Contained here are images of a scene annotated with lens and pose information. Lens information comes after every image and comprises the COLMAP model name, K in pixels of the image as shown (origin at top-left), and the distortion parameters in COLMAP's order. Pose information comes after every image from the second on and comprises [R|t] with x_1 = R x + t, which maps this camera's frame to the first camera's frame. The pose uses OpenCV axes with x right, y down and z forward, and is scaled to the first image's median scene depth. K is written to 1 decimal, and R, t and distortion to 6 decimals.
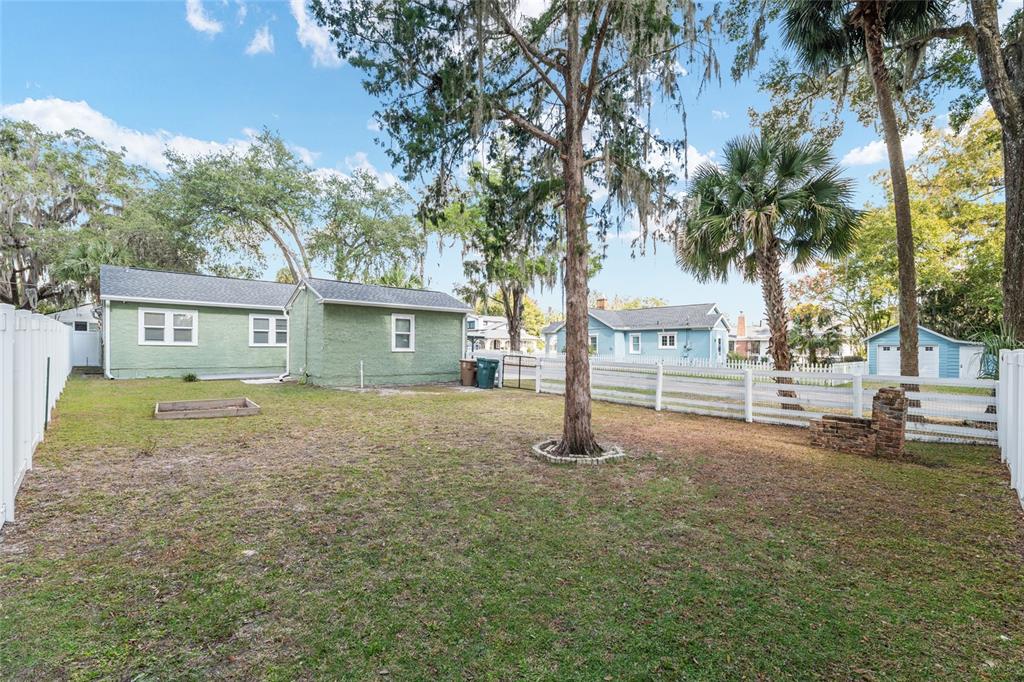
lens RADIAL K [[439.5, 0, 512.1], [0, 439.5, 349.3], [0, 0, 1]] dist [-0.000952, -0.000218]
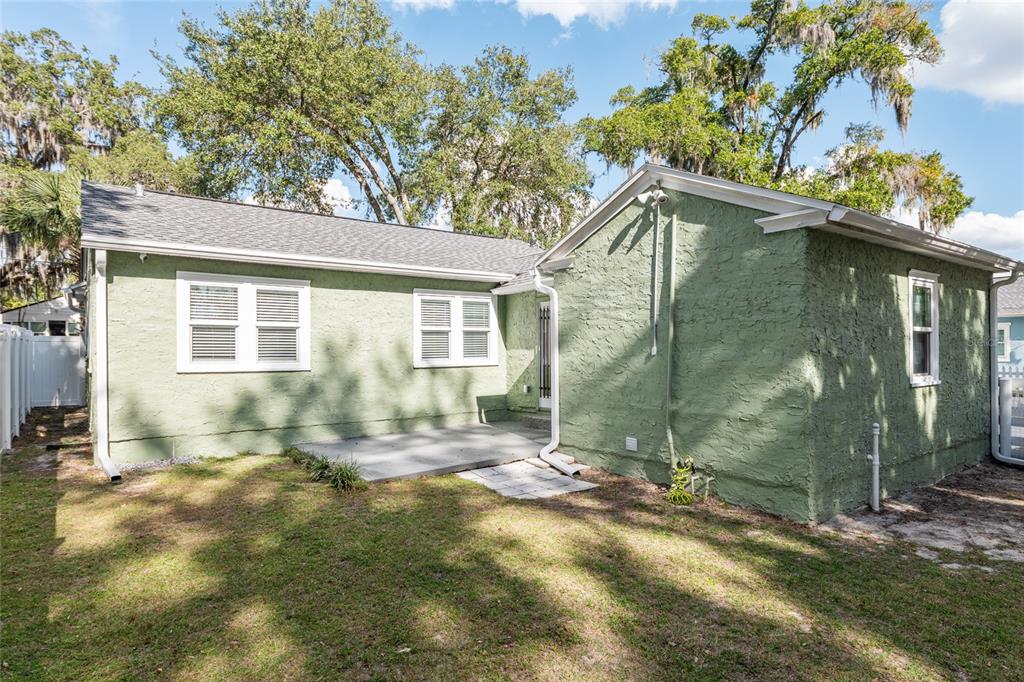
lens RADIAL K [[554.2, 0, 509.5], [0, 554.2, 348.0], [0, 0, 1]] dist [0.001408, 0.000365]
pose [[0.994893, -0.013492, -0.100034, -0.455574], [0.013094, 0.999904, -0.004631, -0.021579], [0.100087, 0.003298, 0.994973, 0.487447]]
